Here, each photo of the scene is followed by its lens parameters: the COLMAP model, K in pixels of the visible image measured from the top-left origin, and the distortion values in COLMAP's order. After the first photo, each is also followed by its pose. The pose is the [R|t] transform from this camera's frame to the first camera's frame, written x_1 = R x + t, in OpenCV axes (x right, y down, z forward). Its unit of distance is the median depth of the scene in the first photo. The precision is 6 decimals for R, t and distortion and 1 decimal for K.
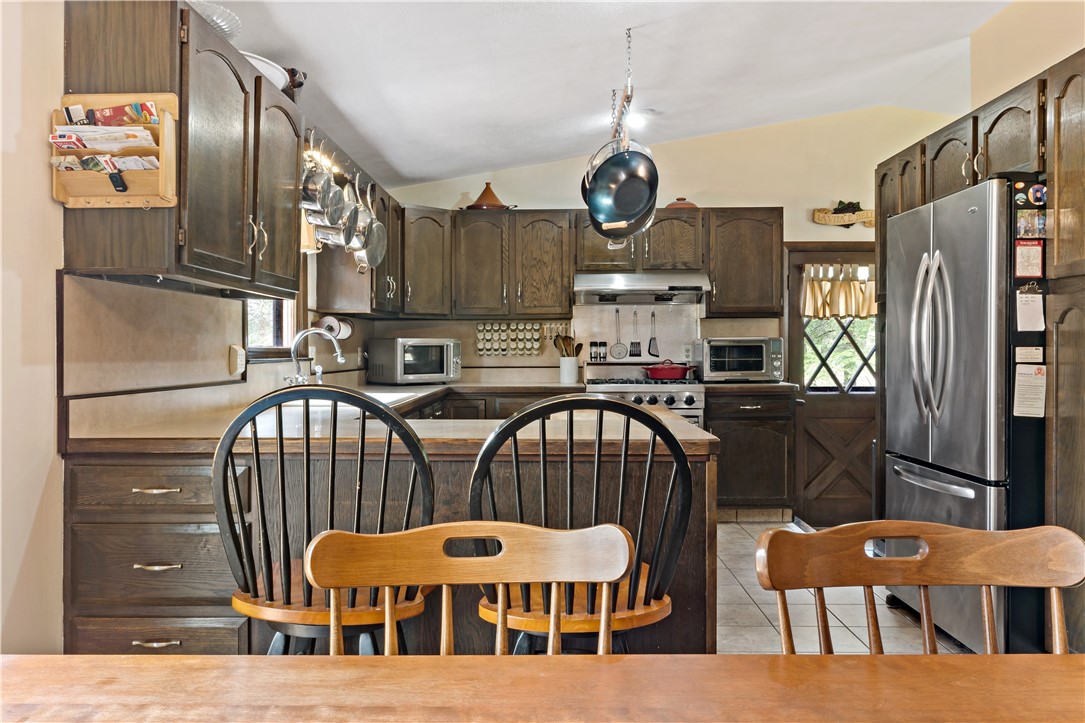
lens RADIAL K [[856.4, 0, 542.6], [0, 856.4, 354.9], [0, 0, 1]] dist [0.001852, 0.001107]
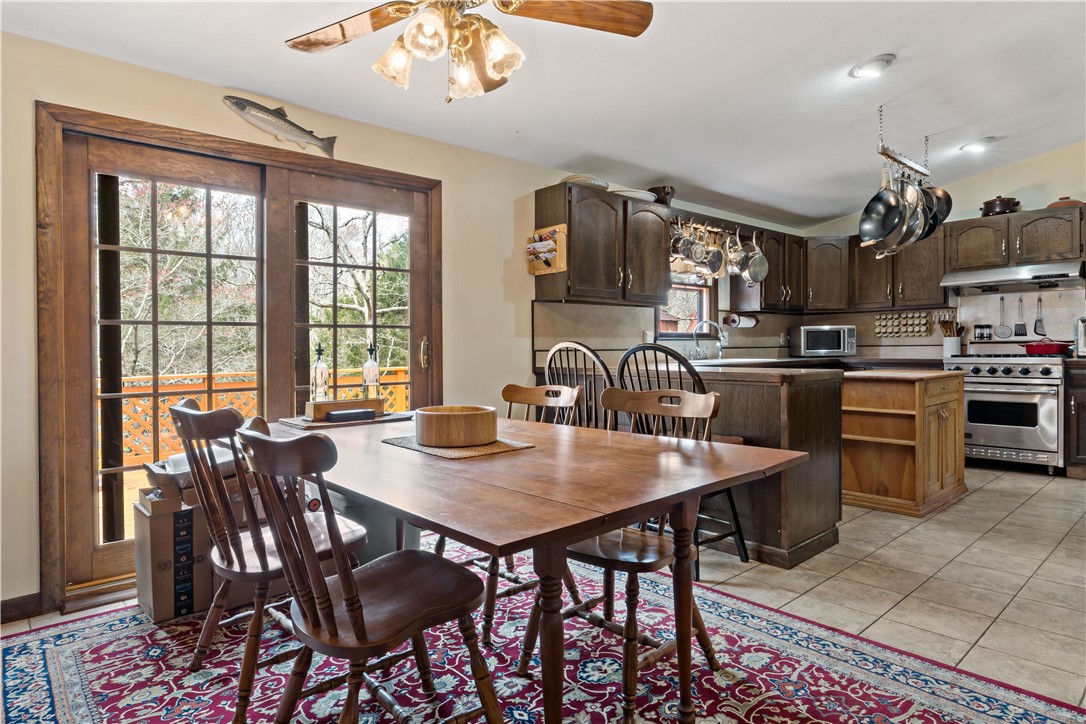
lens RADIAL K [[618.2, 0, 531.9], [0, 618.2, 348.5], [0, 0, 1]] dist [-0.015644, 0.004790]
pose [[0.671831, -0.005019, -0.740687, 0.303127], [0.006021, 0.999981, -0.001314, 0.017779], [0.740680, -0.003577, 0.671849, -0.088767]]
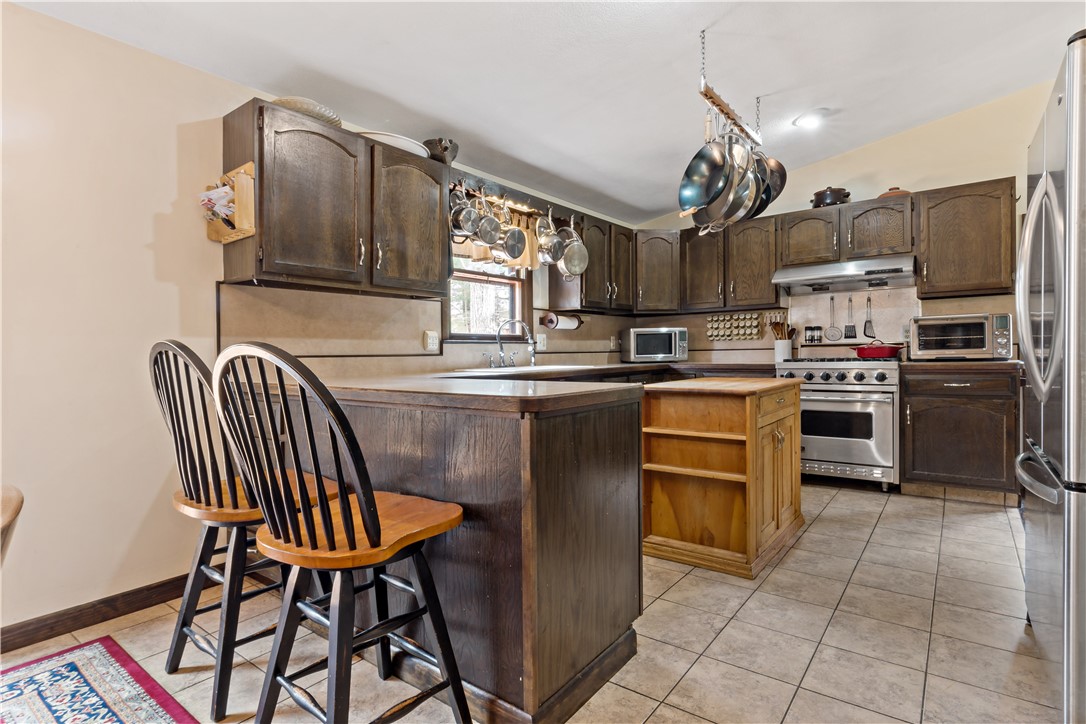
lens RADIAL K [[547.1, 0, 539.3], [0, 547.1, 358.1], [0, 0, 1]] dist [-0.003149, 0.000299]
pose [[0.800829, -0.006172, -0.598861, 0.223912], [0.011751, 0.999916, 0.005408, 0.020308], [0.598778, -0.011368, 0.800835, 0.198786]]
